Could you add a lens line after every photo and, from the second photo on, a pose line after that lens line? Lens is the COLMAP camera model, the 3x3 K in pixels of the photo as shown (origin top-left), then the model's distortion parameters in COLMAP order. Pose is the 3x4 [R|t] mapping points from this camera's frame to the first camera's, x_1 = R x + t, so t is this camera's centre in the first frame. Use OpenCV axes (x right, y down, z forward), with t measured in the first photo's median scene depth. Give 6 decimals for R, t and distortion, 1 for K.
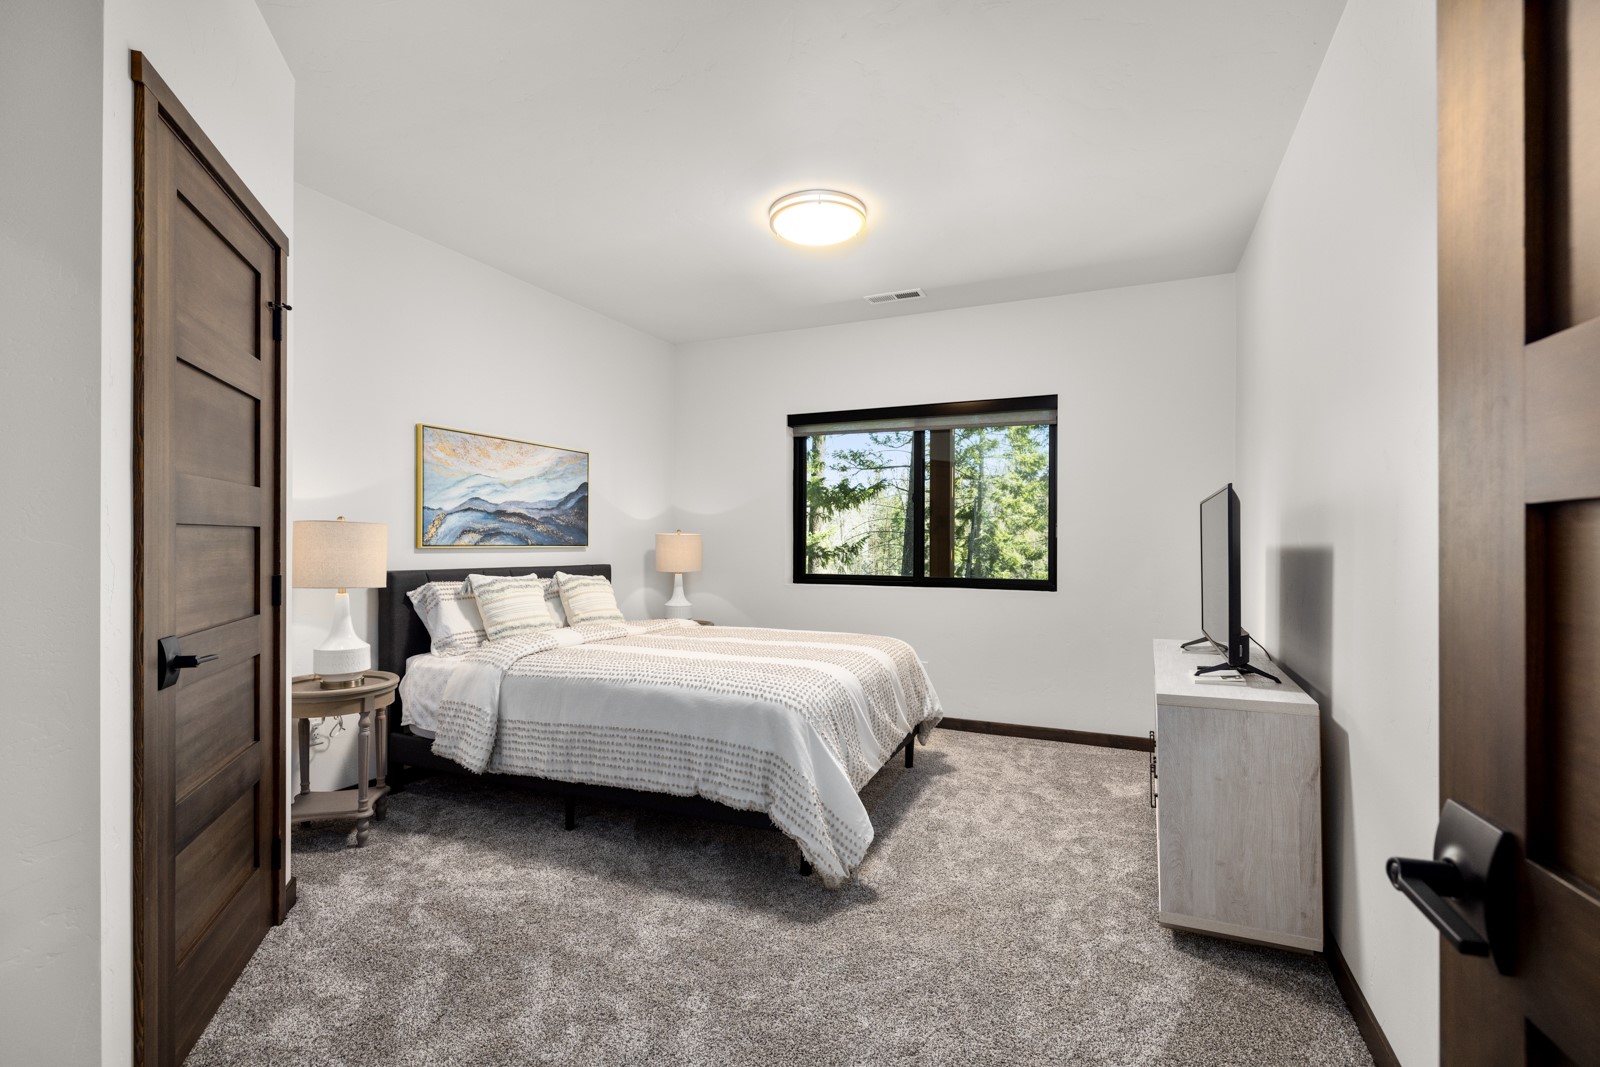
lens RADIAL K [[733.7, 0, 803.2], [0, 733.7, 535.8], [0, 0, 1]] dist [0.000561, -0.000129]
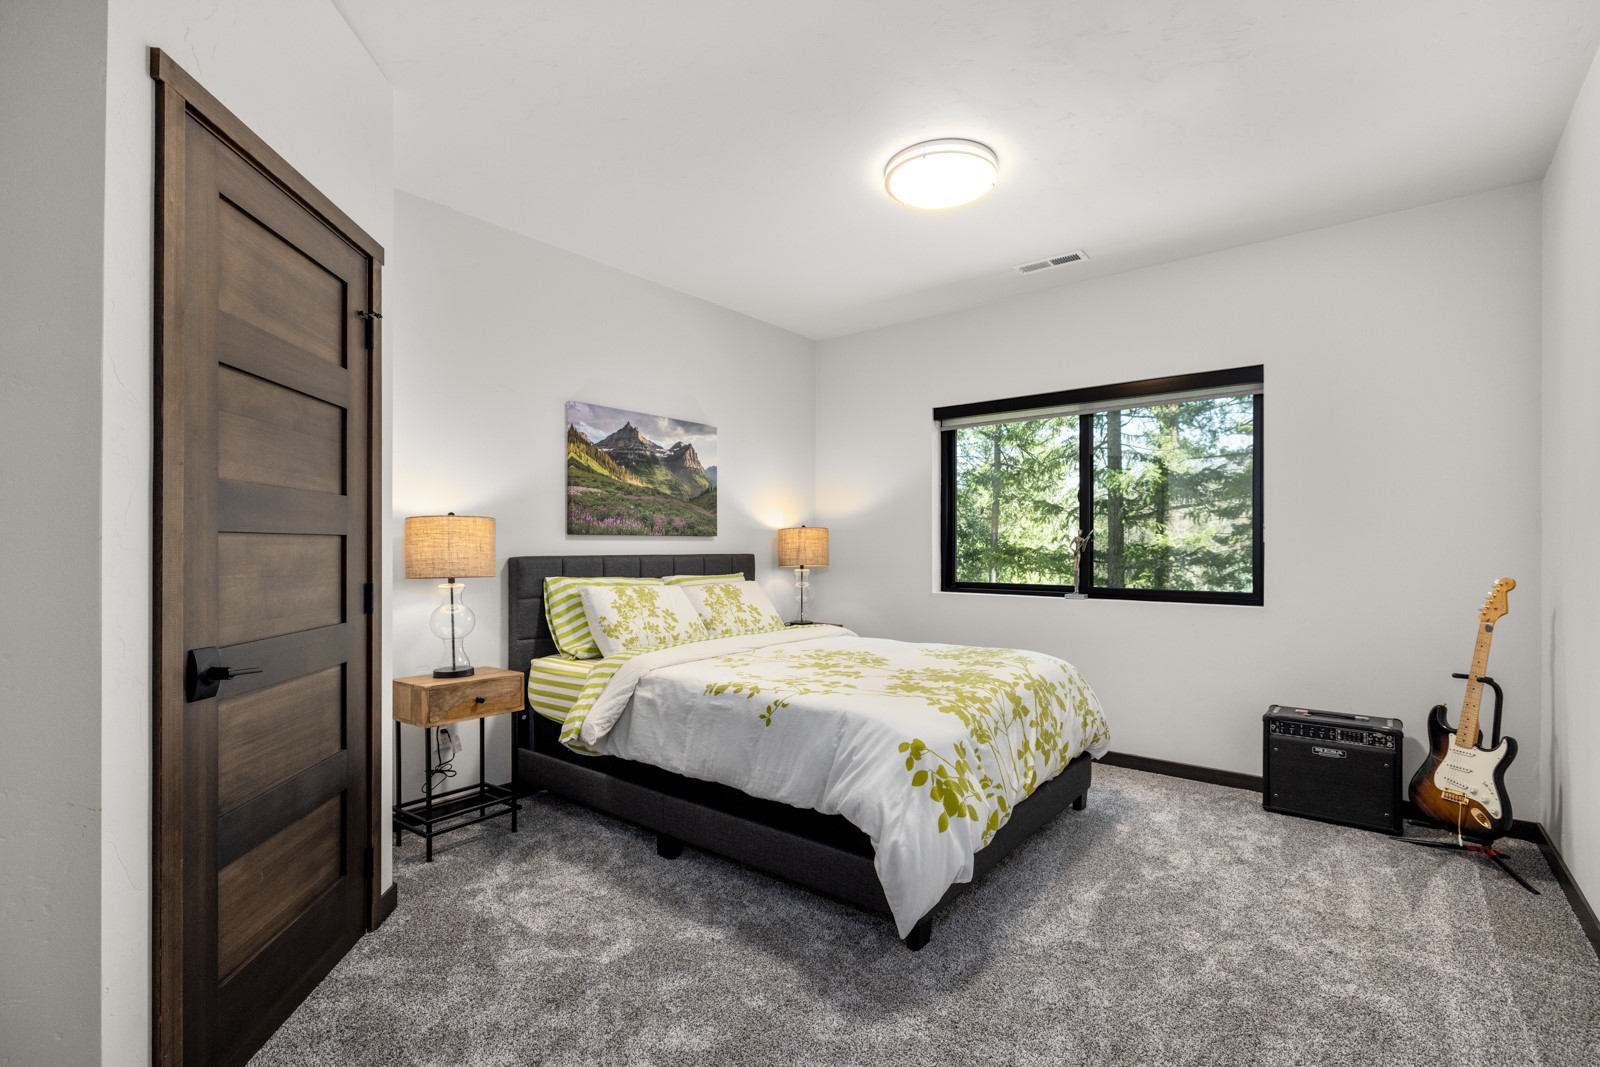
lens RADIAL K [[733.7, 0, 797.4], [0, 733.7, 540.4], [0, 0, 1]] dist [0.000561, -0.000129]
pose [[0.967786, -0.006446, -0.251691, 0.079953], [0.006417, 0.999979, -0.000936, 0.000387], [0.251692, -0.000709, 0.967807, 0.135272]]
